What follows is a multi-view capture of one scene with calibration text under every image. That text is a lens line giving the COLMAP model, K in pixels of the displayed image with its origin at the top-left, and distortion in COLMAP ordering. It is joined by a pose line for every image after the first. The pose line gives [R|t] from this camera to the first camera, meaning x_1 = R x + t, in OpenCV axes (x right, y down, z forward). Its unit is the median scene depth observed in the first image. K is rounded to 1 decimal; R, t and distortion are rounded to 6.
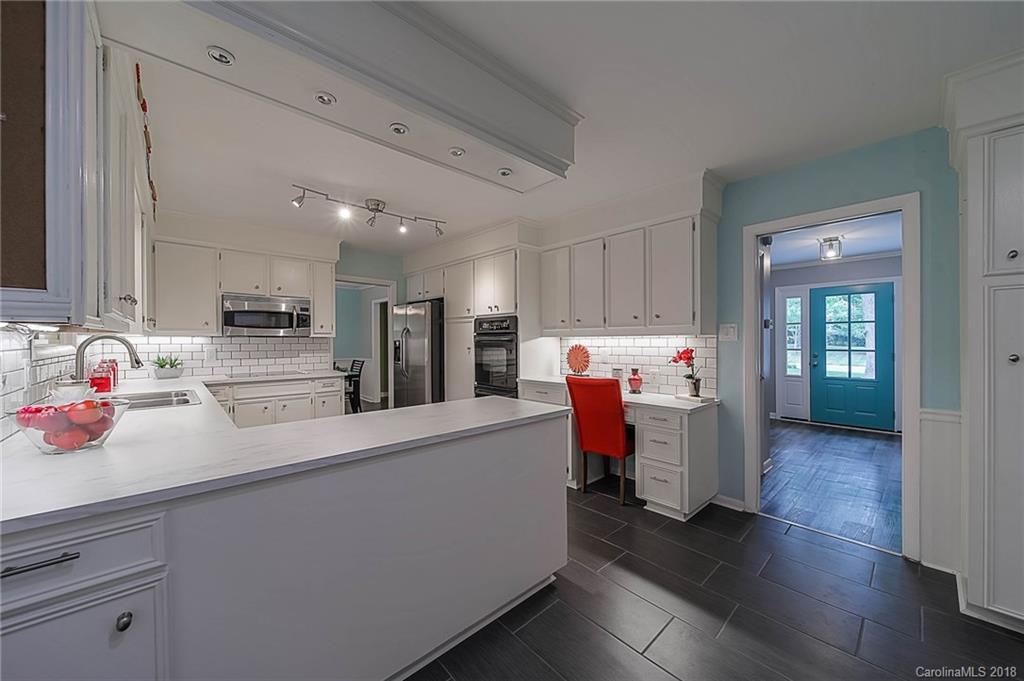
lens RADIAL K [[372.6, 0, 510.1], [0, 372.6, 339.3], [0, 0, 1]] dist [-0.008561, -0.000464]
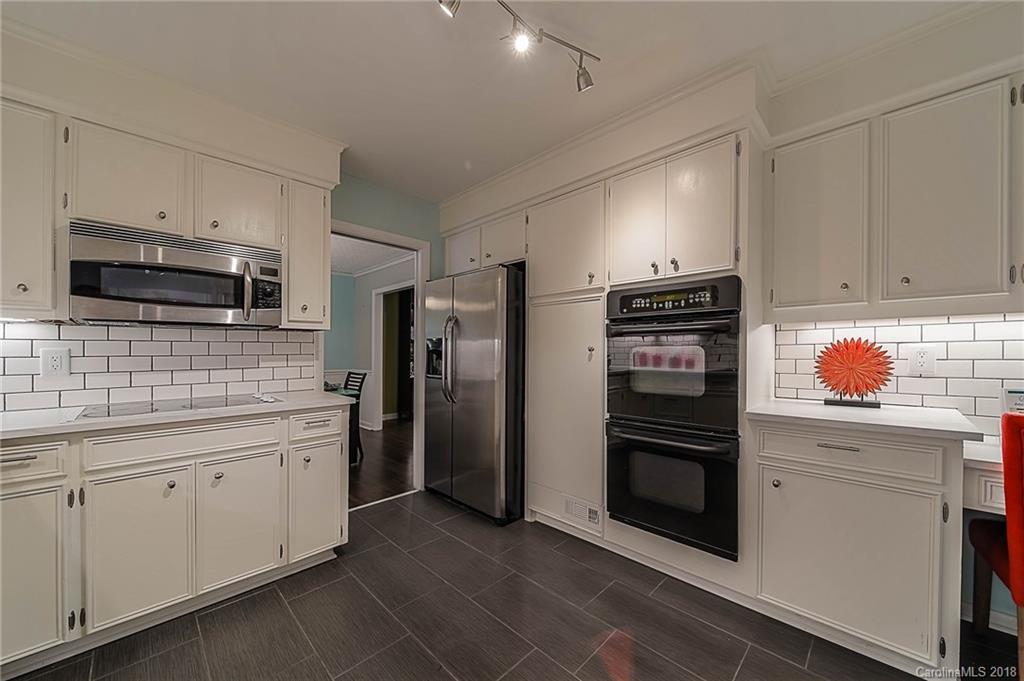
lens RADIAL K [[372.6, 0, 511.6], [0, 372.6, 340.3], [0, 0, 1]] dist [-0.008561, -0.000464]
pose [[0.998714, -0.001625, 0.050667, -0.257592], [0.002901, 0.999680, -0.025115, 0.025093], [-0.050610, 0.025229, 0.998400, 0.495348]]
